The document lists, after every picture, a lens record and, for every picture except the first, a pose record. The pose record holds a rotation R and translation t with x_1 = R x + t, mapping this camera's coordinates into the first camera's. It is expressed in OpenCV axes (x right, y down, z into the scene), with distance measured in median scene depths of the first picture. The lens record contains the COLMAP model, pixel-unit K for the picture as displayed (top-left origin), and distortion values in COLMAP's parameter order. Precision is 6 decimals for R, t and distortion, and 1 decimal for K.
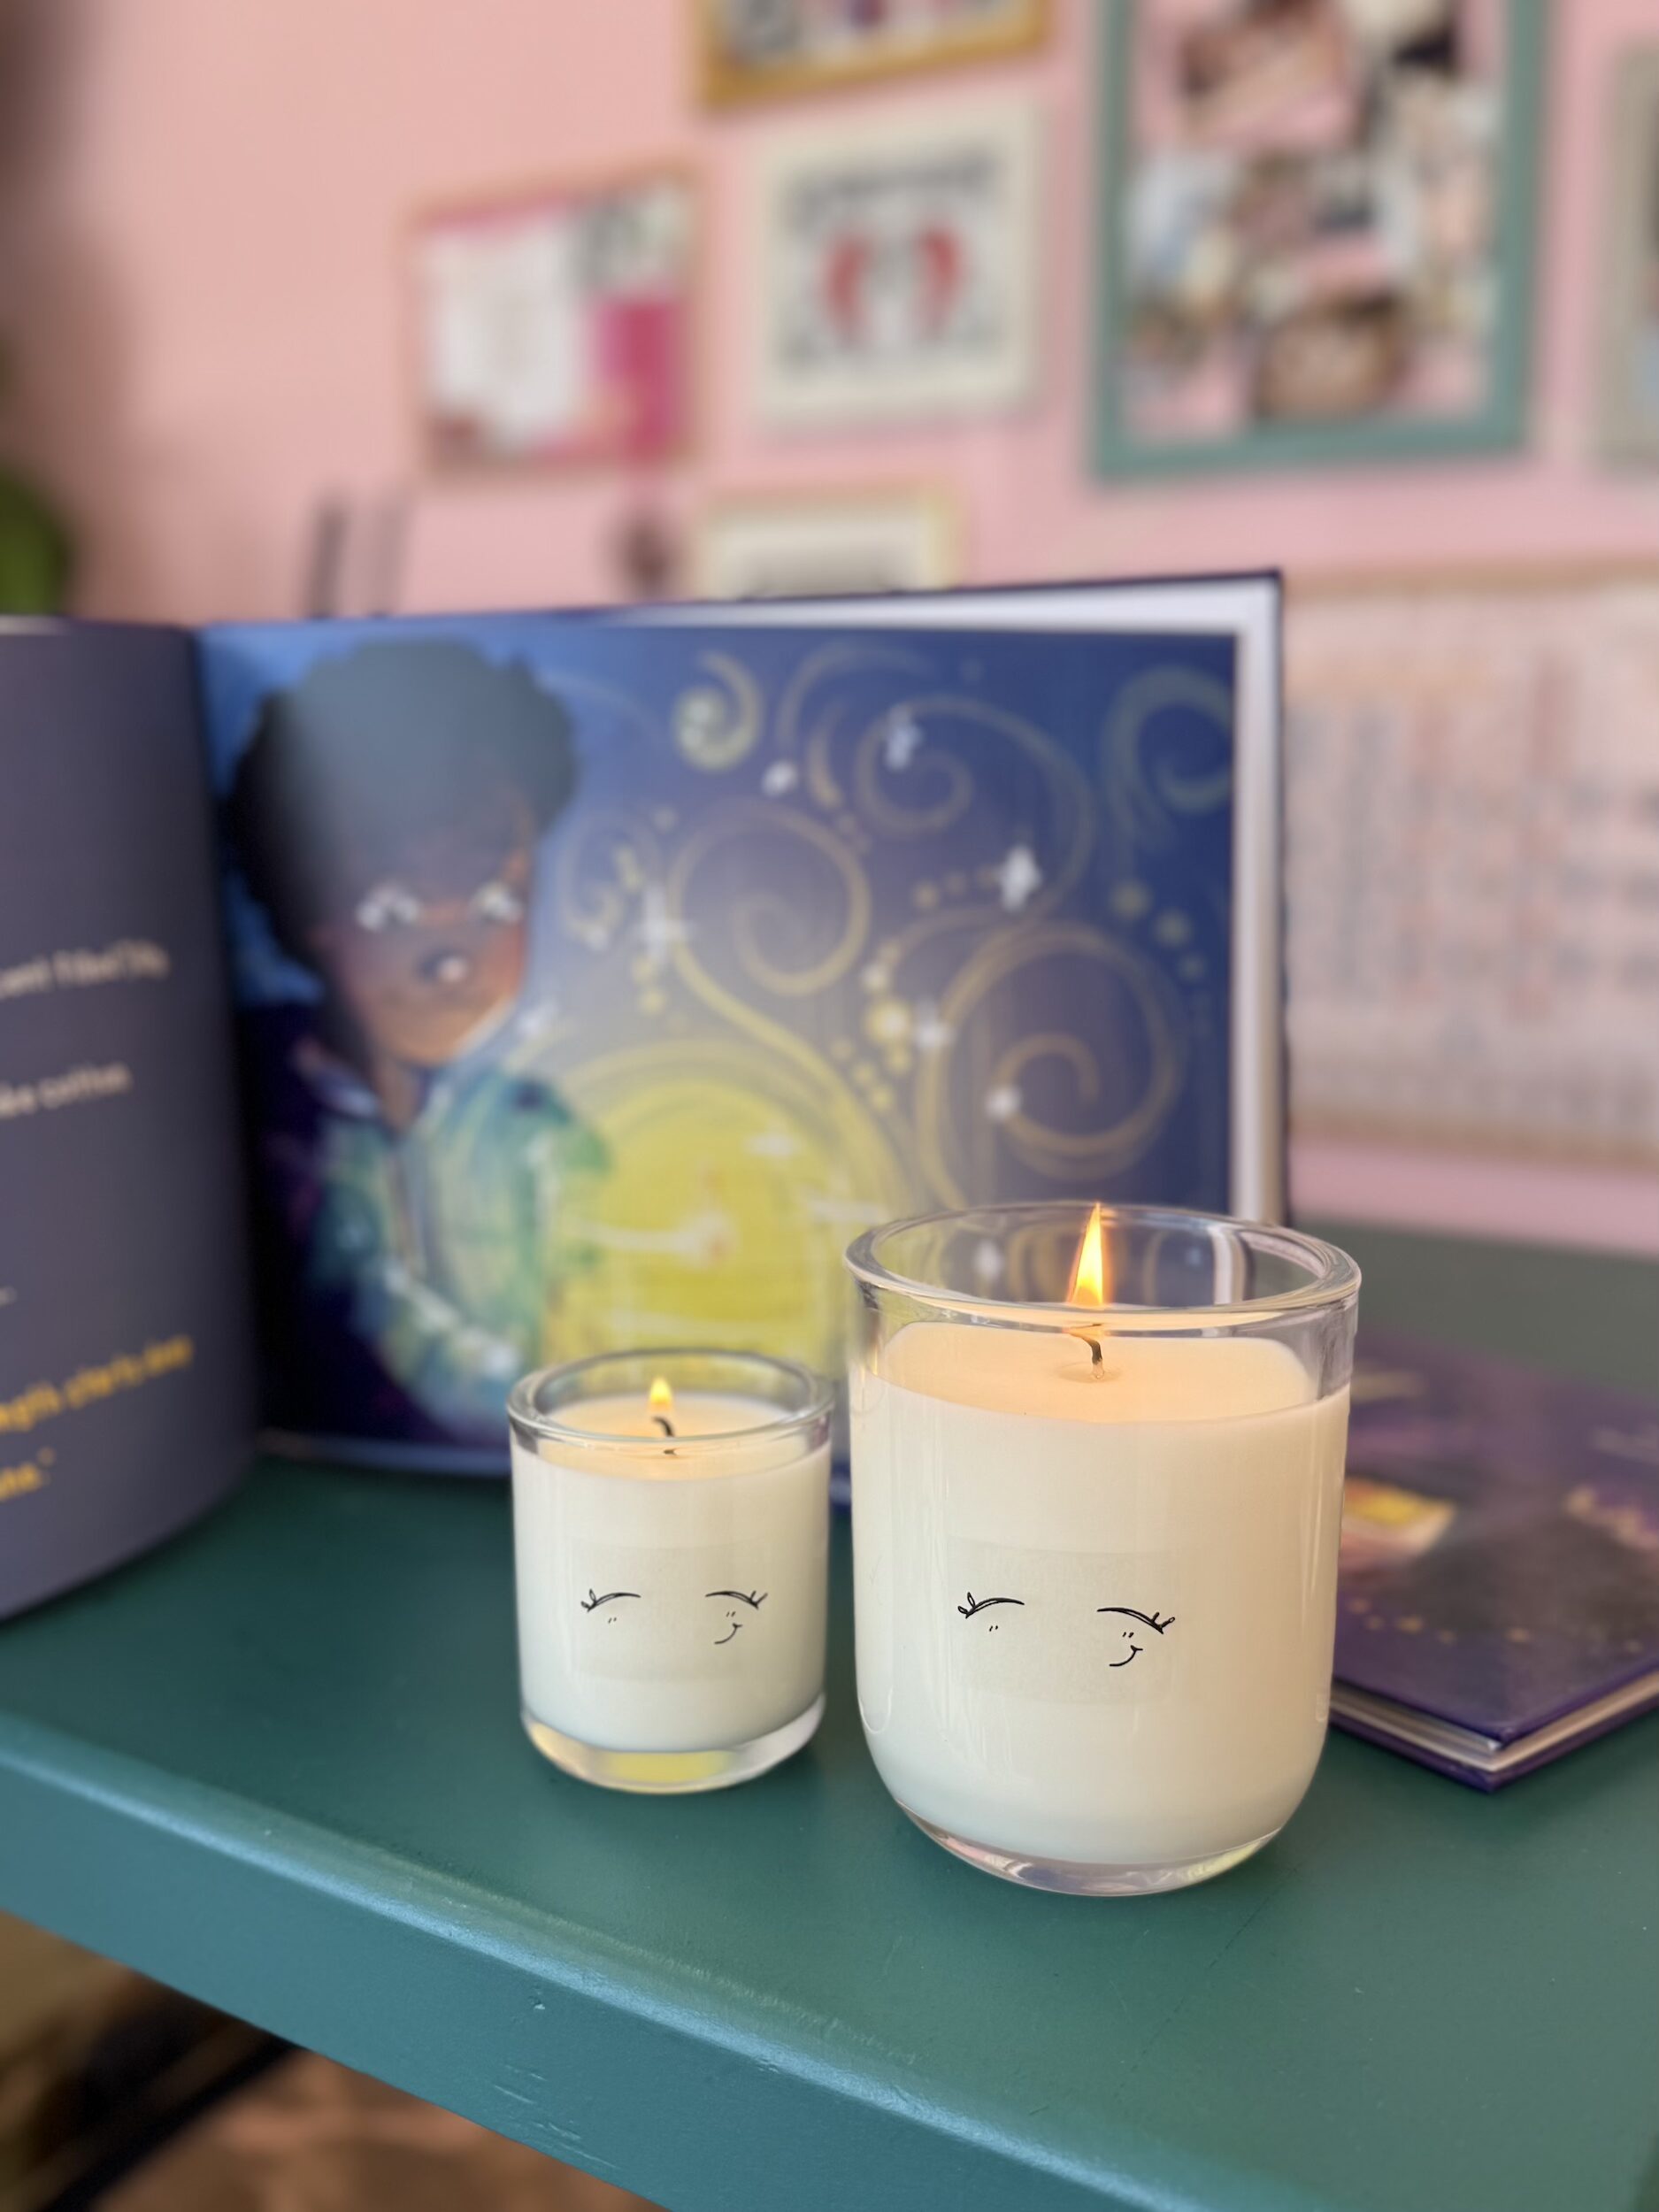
lens RADIAL K [[2098.2, 0, 830.8], [0, 2098.2, 1105.7], [0, 0, 1]] dist [0.047965, 0.000000]
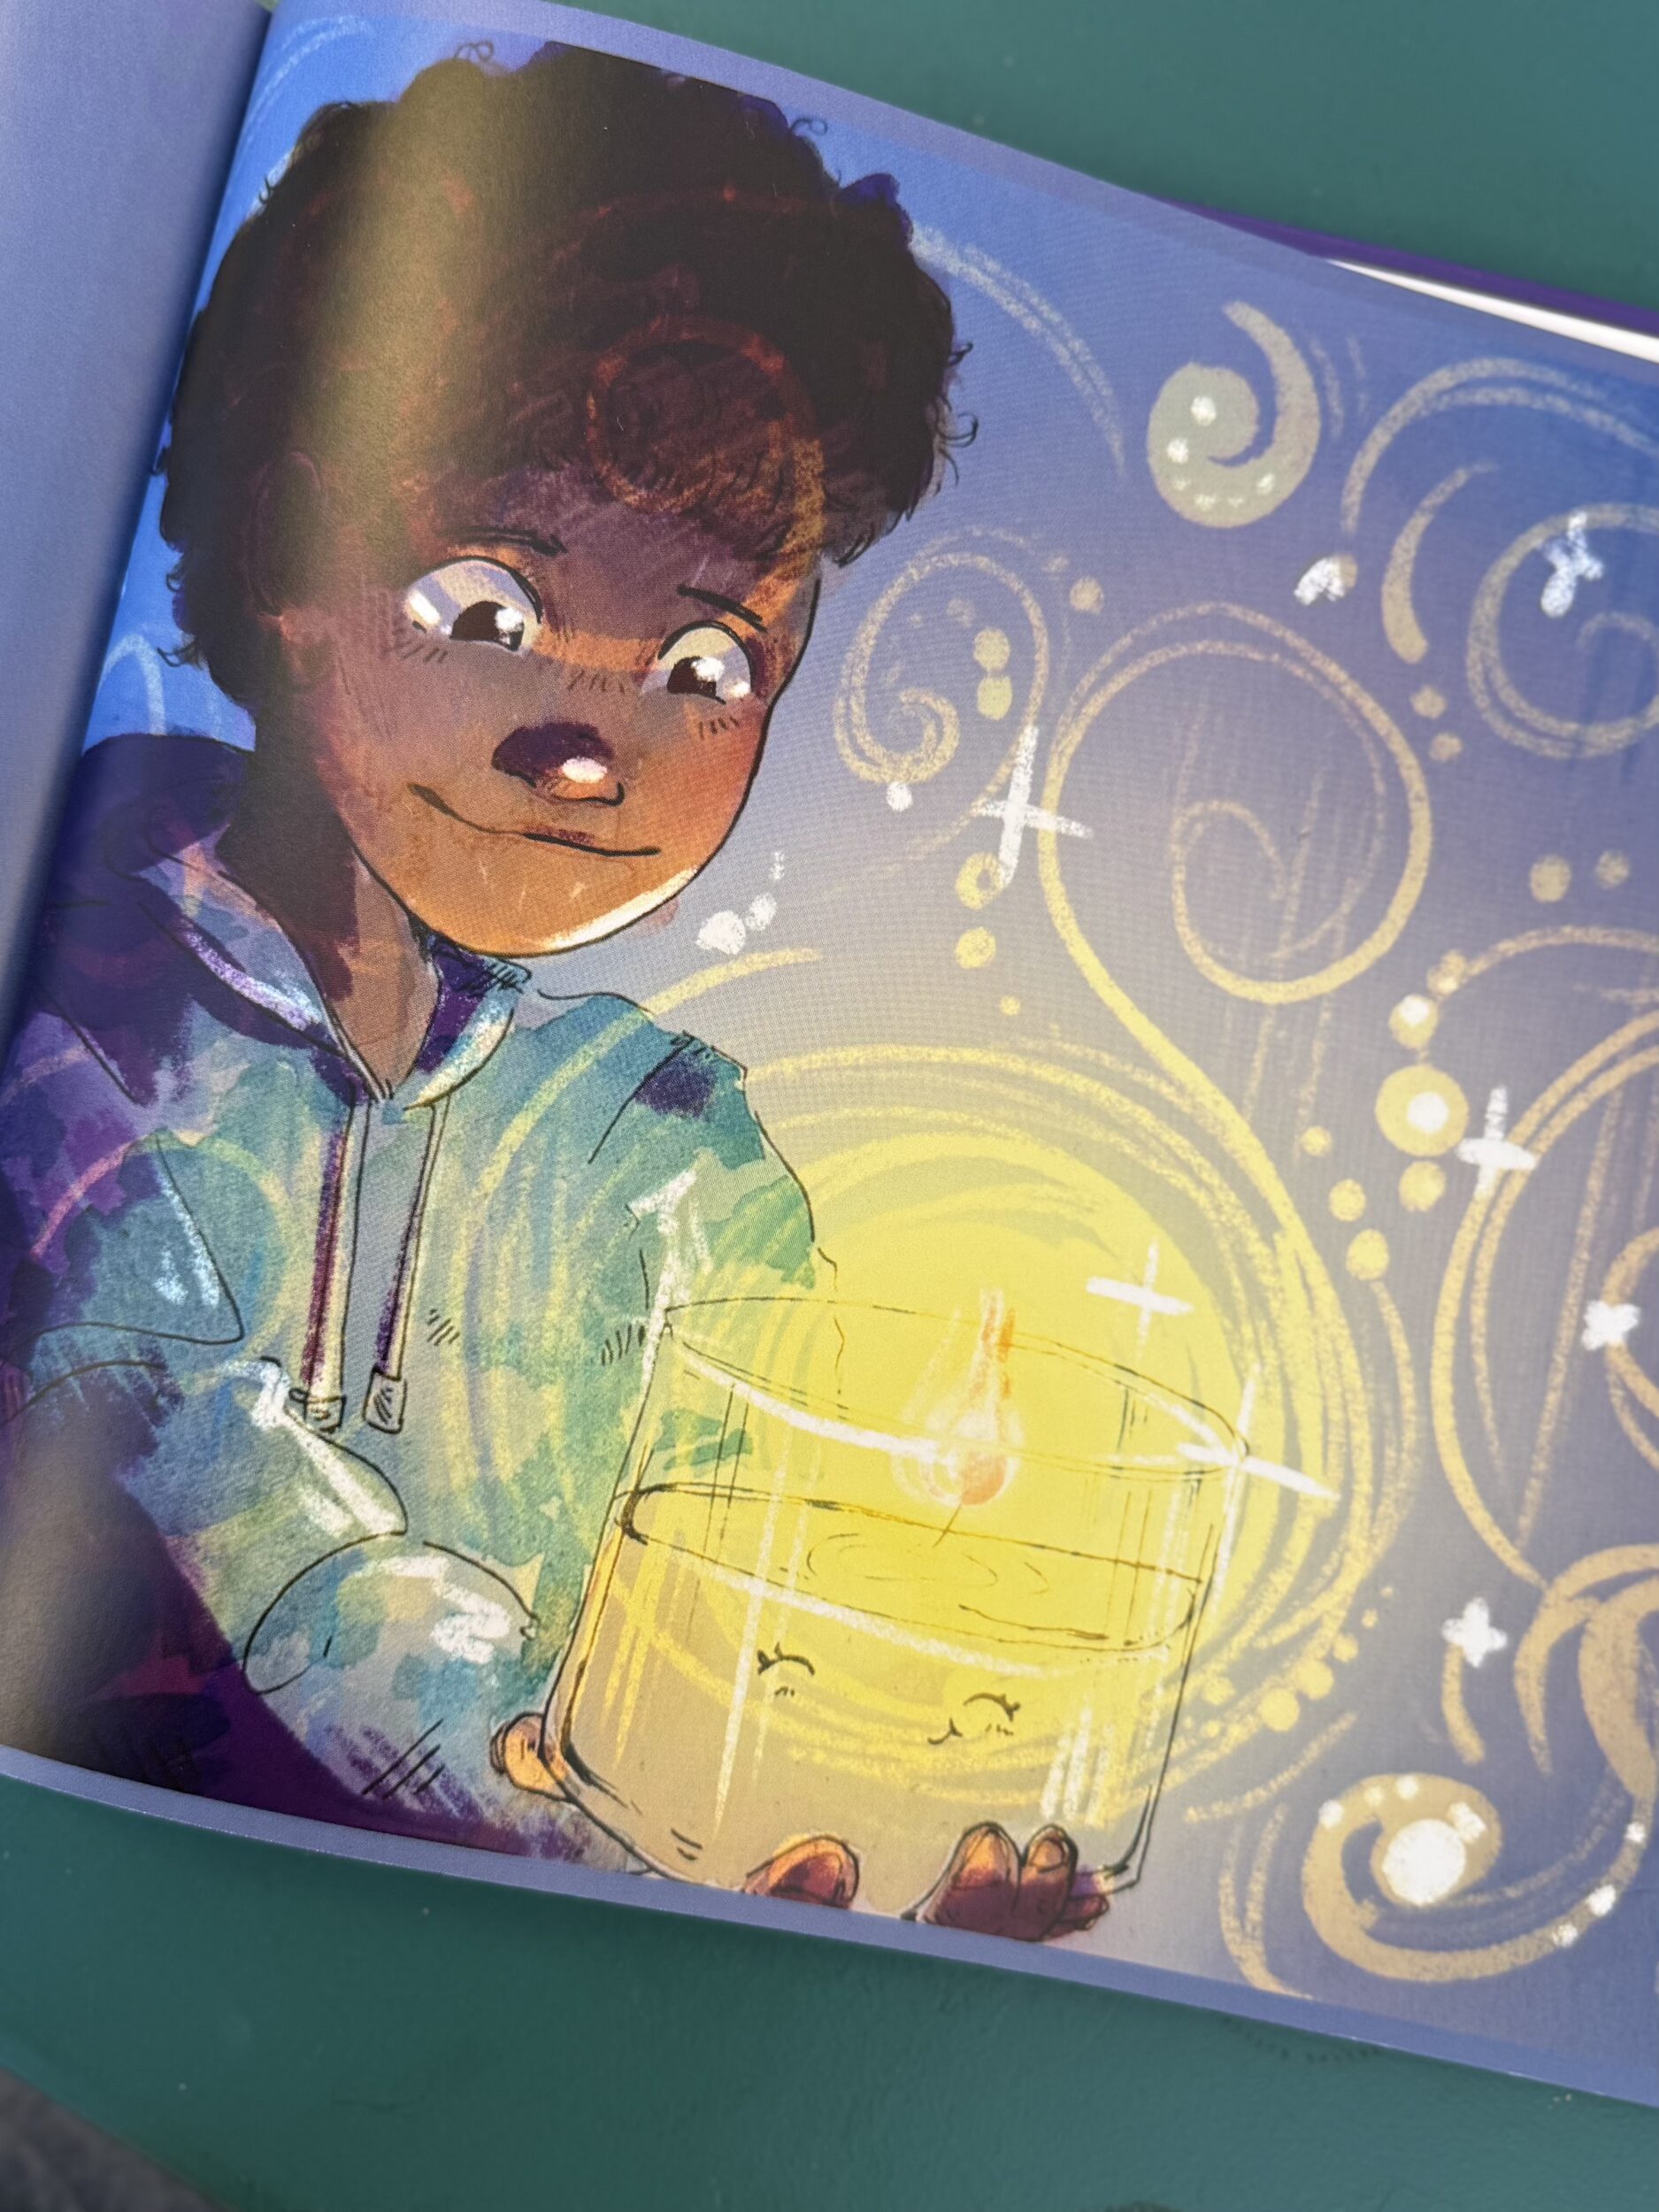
lens RADIAL K [[2098.2, 0, 830.2], [0, 2098.2, 1106.1], [0, 0, 1]] dist [0.047965, 0.000000]
pose [[0.967761, 0.235386, -0.089620, -0.065121], [-0.237974, 0.971081, -0.019228, 0.002307], [0.082502, 0.039935, 0.995790, 0.514082]]
